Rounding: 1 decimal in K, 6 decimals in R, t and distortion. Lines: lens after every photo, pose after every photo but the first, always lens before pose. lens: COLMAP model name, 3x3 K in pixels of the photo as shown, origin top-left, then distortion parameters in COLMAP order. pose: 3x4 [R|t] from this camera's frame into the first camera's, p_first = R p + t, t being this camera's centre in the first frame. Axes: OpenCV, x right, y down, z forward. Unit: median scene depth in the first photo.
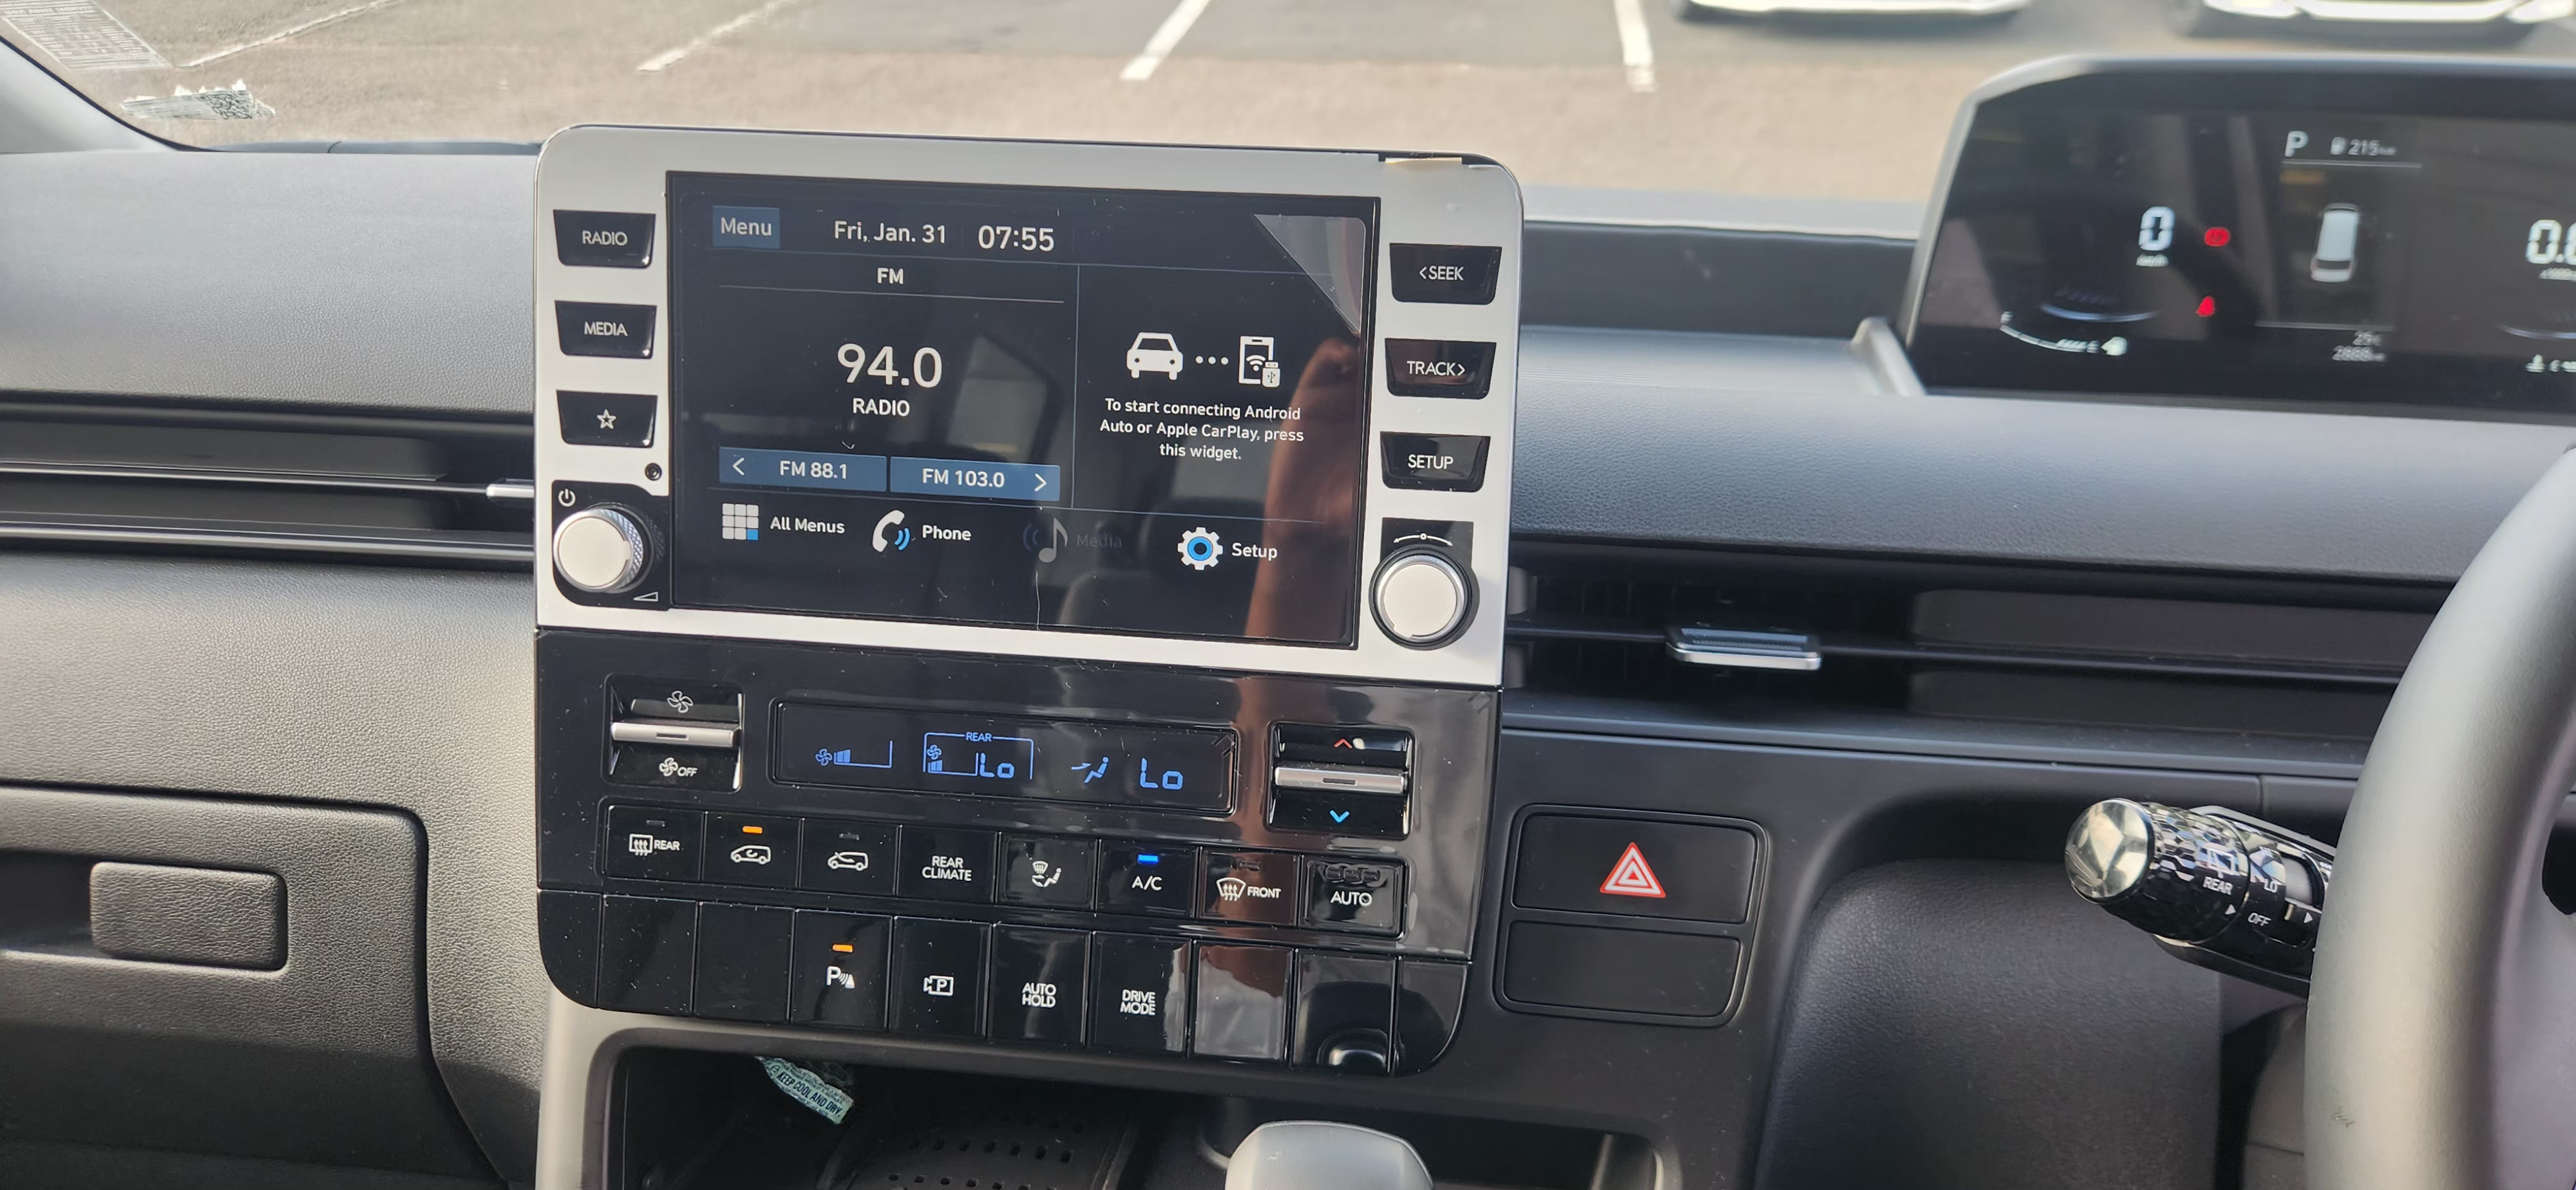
lens RADIAL K [[1652.5, 0, 1343.8], [0, 1652.5, 586.1], [0, 0, 1]] dist [-0.002694, -0.002205]
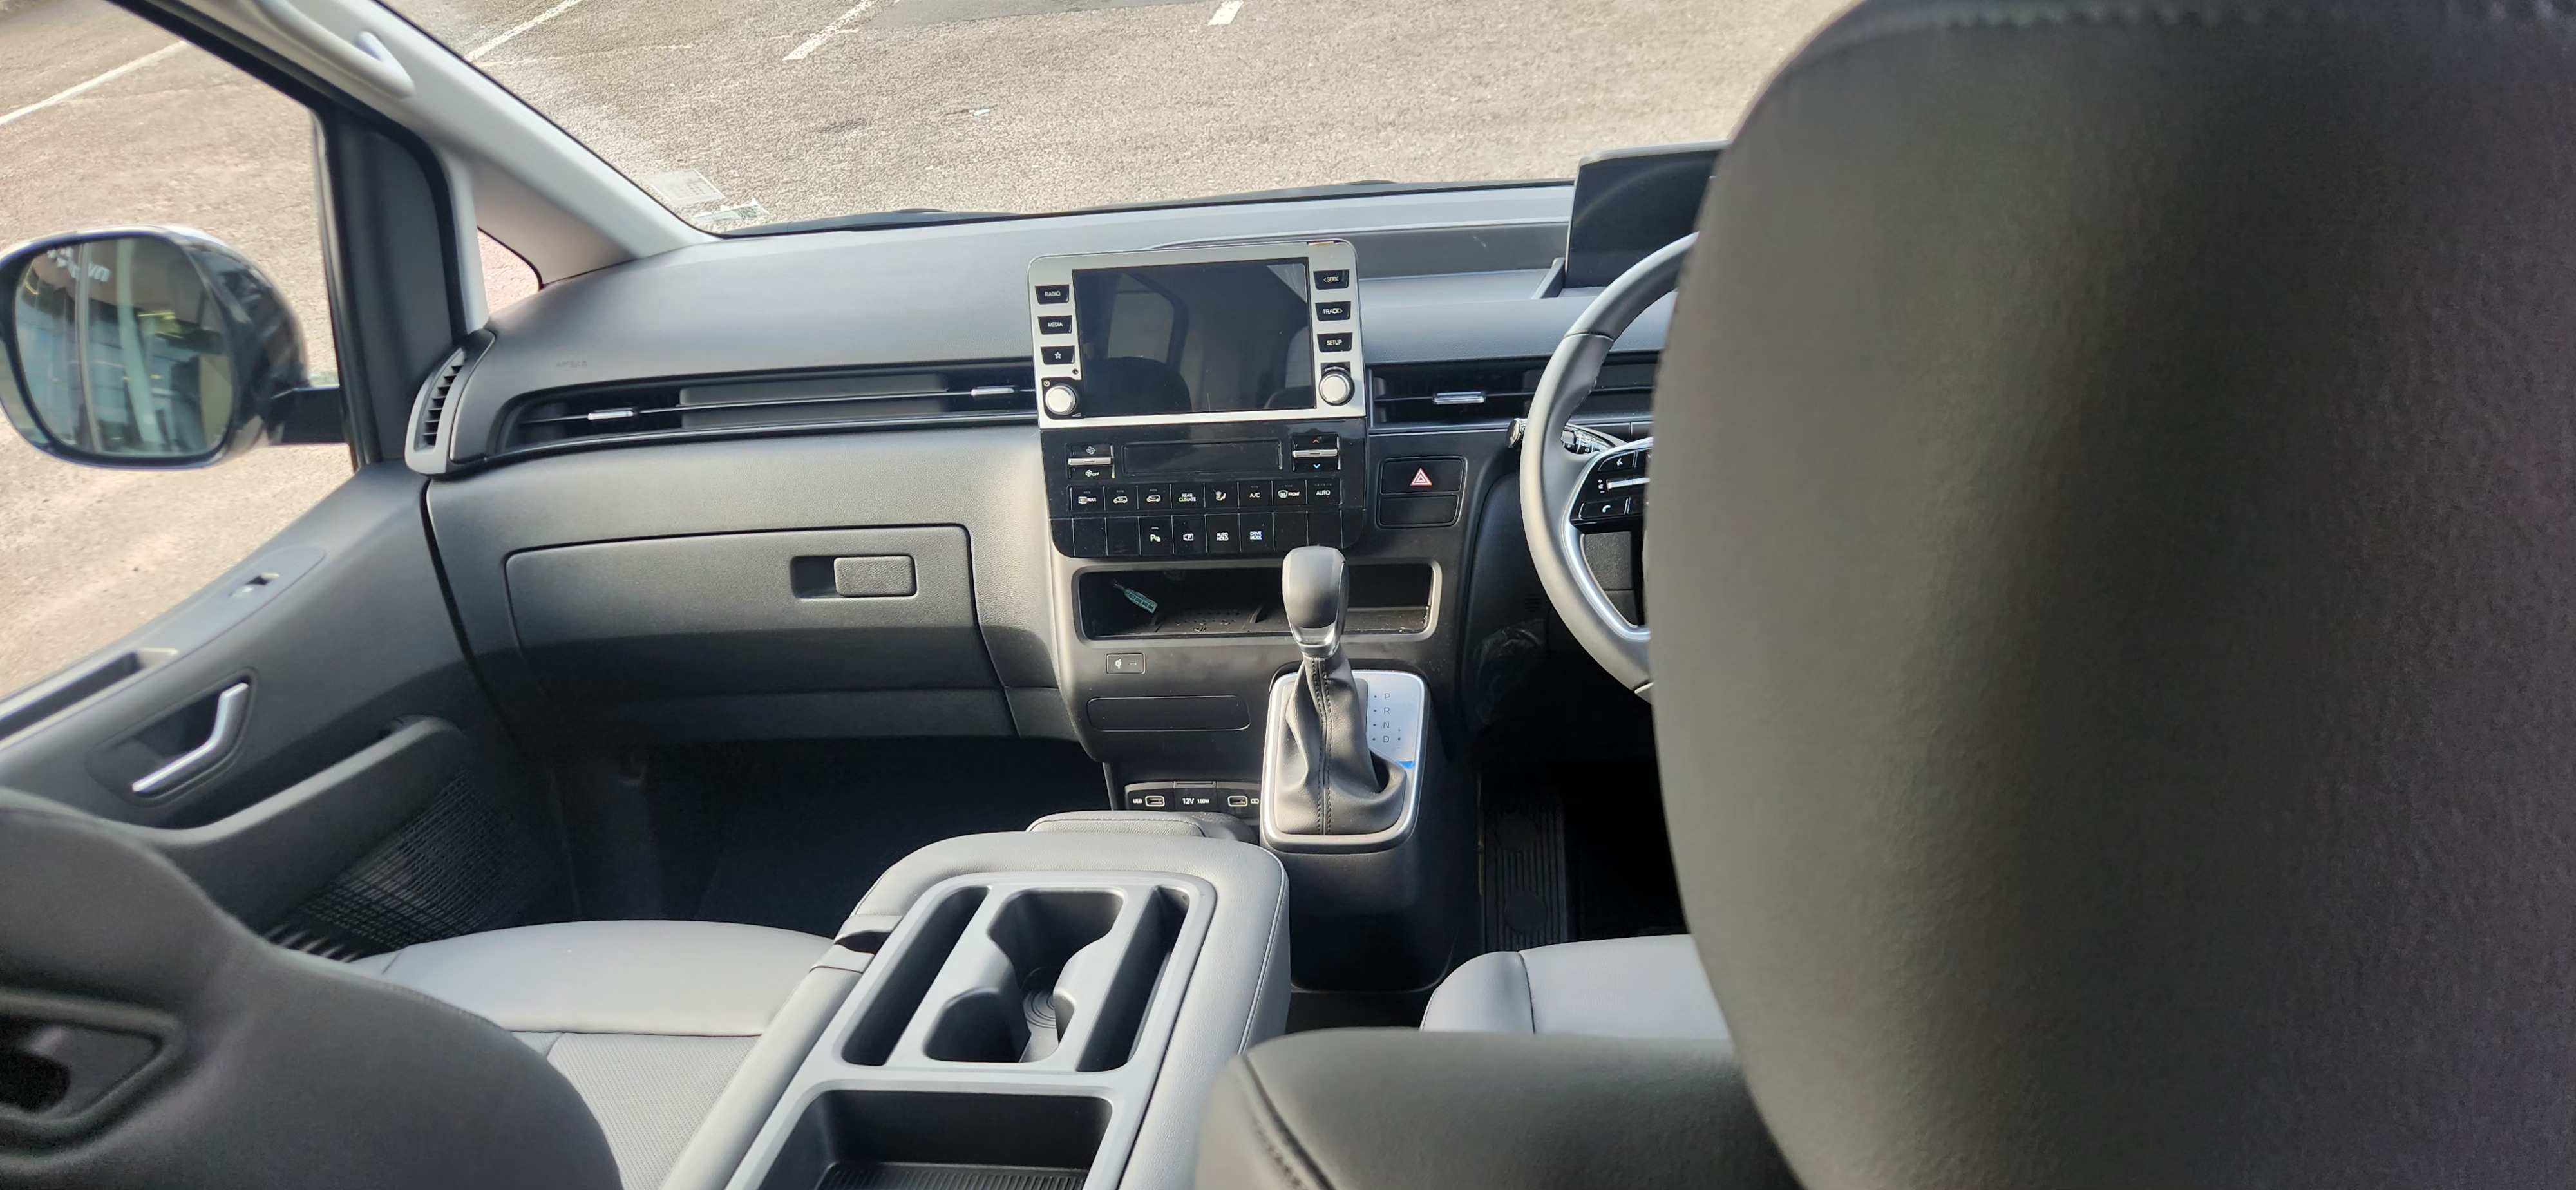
lens RADIAL K [[1652.5, 0, 1343.8], [0, 1652.5, 586.1], [0, 0, 1]] dist [-0.002694, -0.002205]
pose [[0.992686, -0.086220, -0.084498, 0.270514], [0.091743, 0.993735, 0.063820, 0.165599], [0.078466, -0.071106, 0.994378, -1.909666]]
